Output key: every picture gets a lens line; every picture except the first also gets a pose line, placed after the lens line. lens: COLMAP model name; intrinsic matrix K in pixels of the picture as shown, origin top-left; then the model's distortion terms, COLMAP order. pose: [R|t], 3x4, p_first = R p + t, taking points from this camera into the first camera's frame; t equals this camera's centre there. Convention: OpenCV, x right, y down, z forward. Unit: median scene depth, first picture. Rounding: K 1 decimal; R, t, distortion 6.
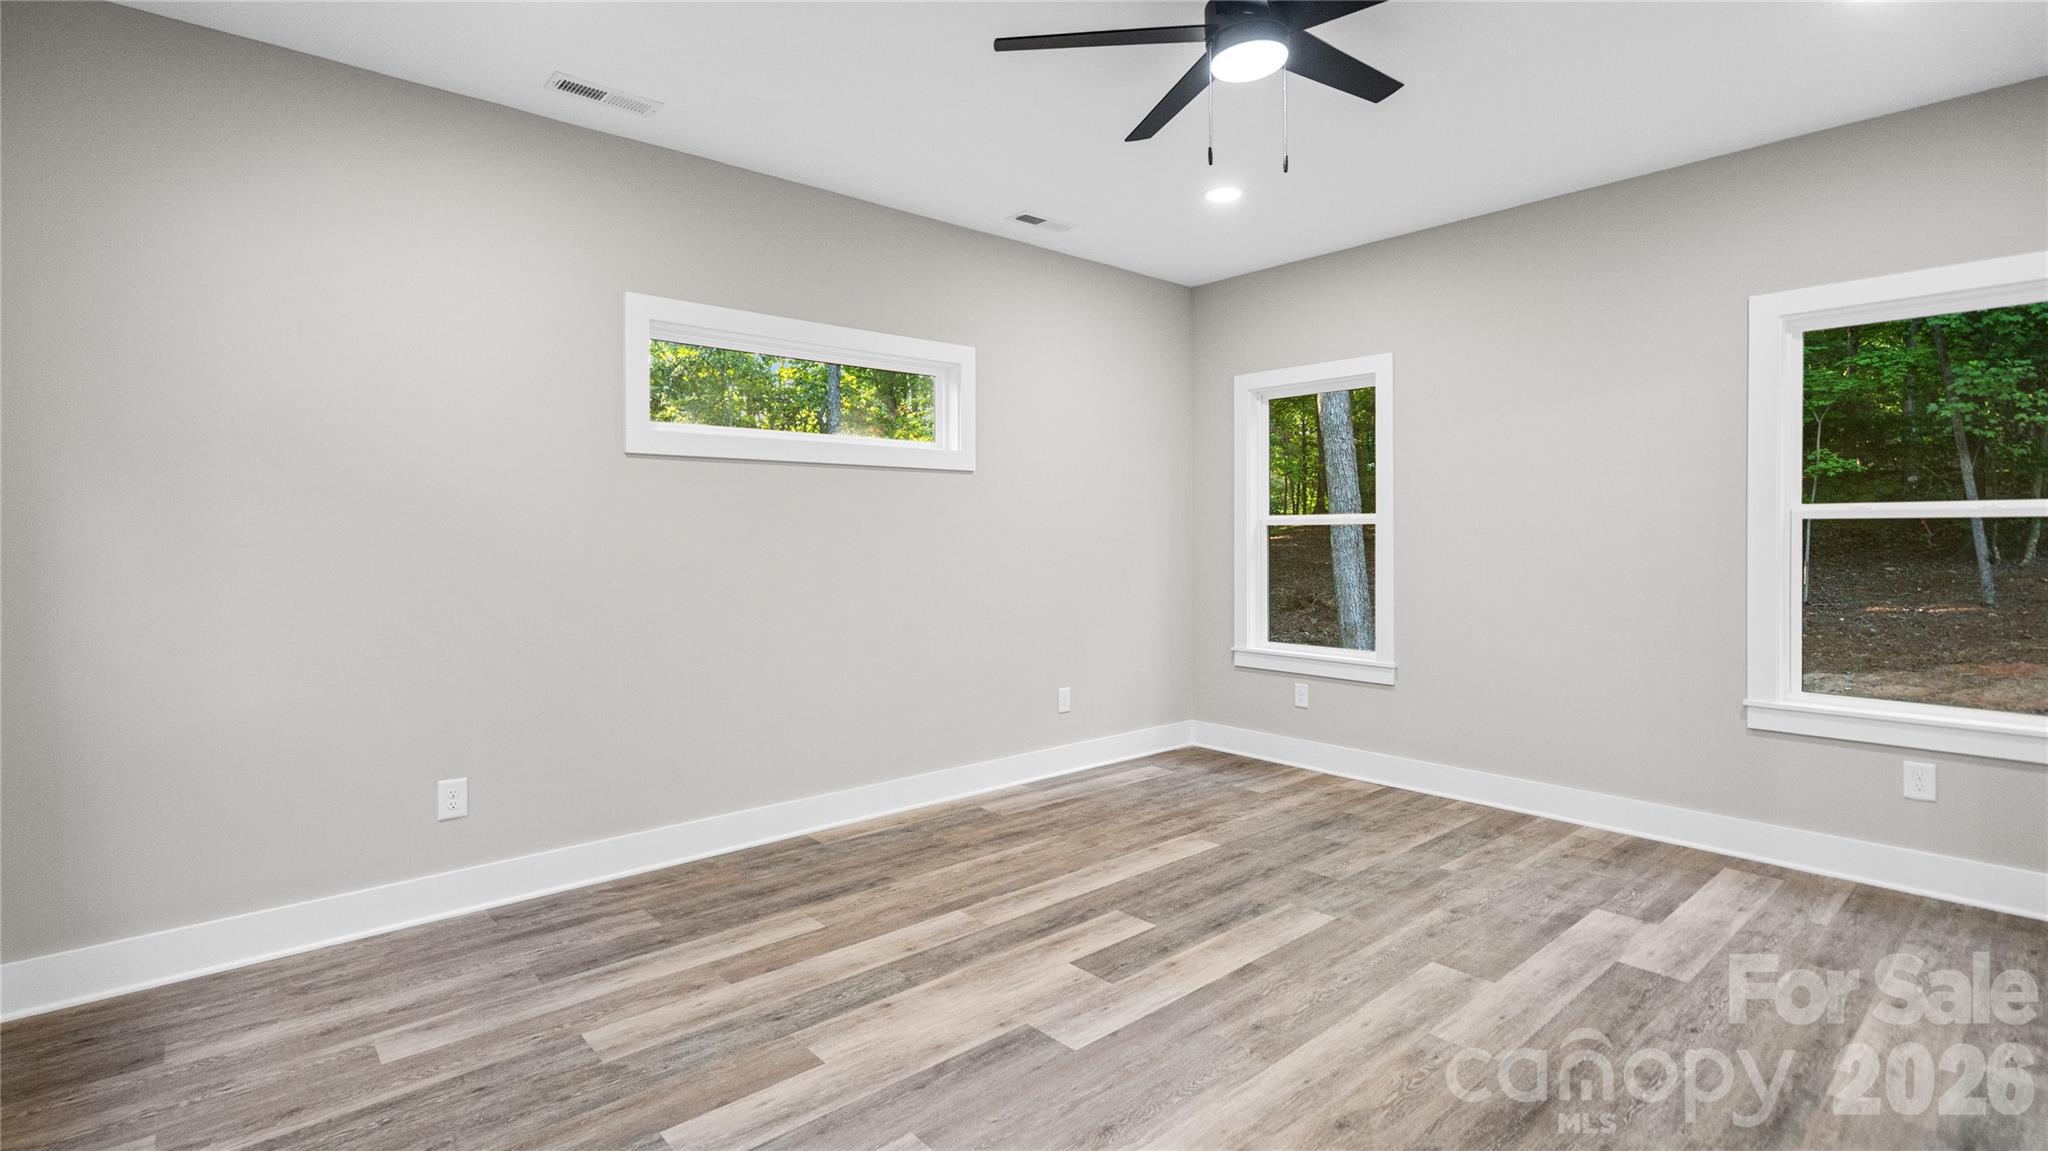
lens RADIAL K [[948.4, 0, 1015.7], [0, 948.4, 548.3], [0, 0, 1]] dist [-0.001511, -0.000009]
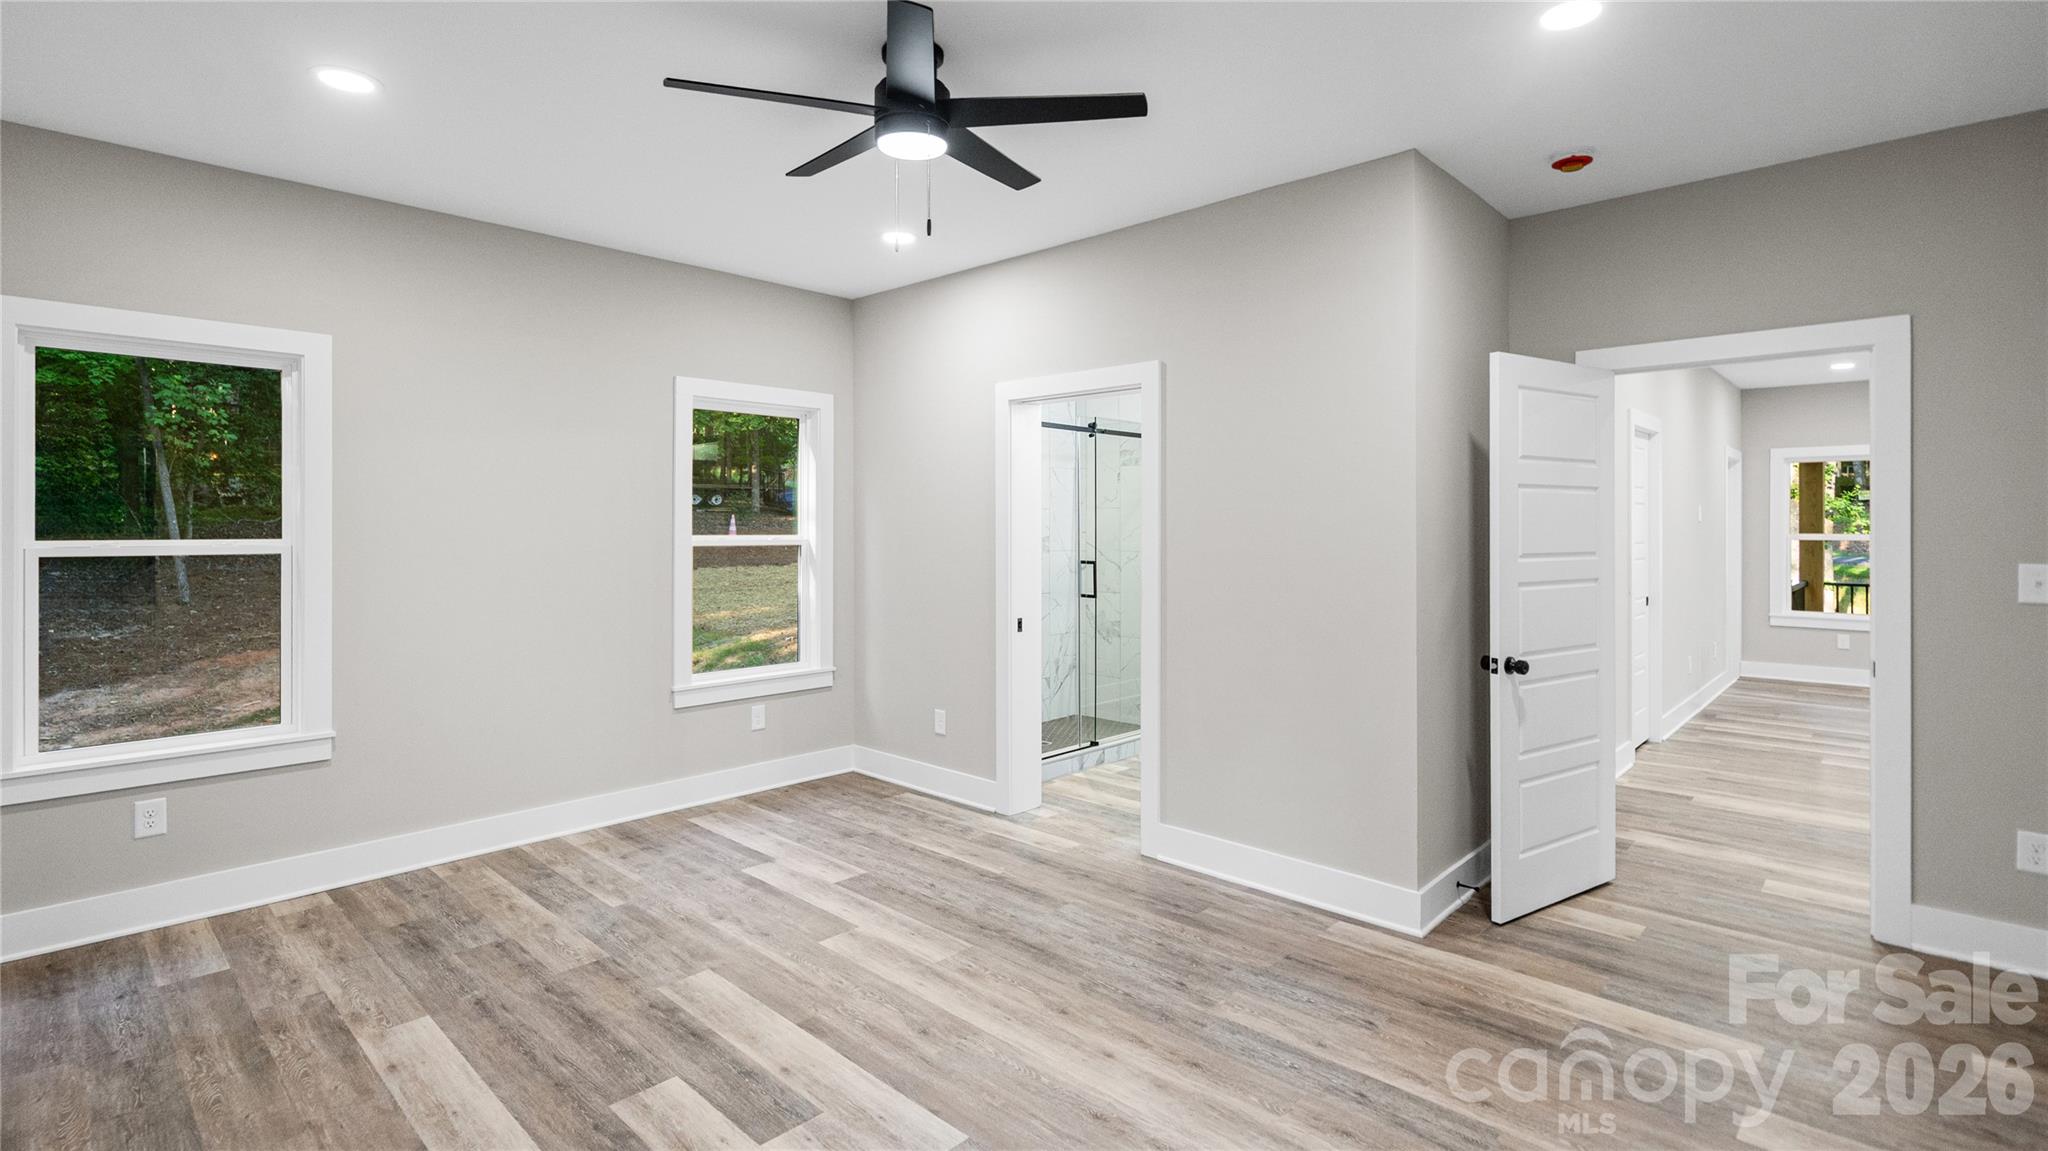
lens RADIAL K [[948.4, 0, 1015.7], [0, 948.4, 548.3], [0, 0, 1]] dist [-0.001511, -0.000009]
pose [[-0.081441, -0.018683, 0.996503, -0.583498], [0.014080, 0.999703, 0.019894, -0.051479], [-0.996579, 0.015650, -0.081154, 0.681648]]
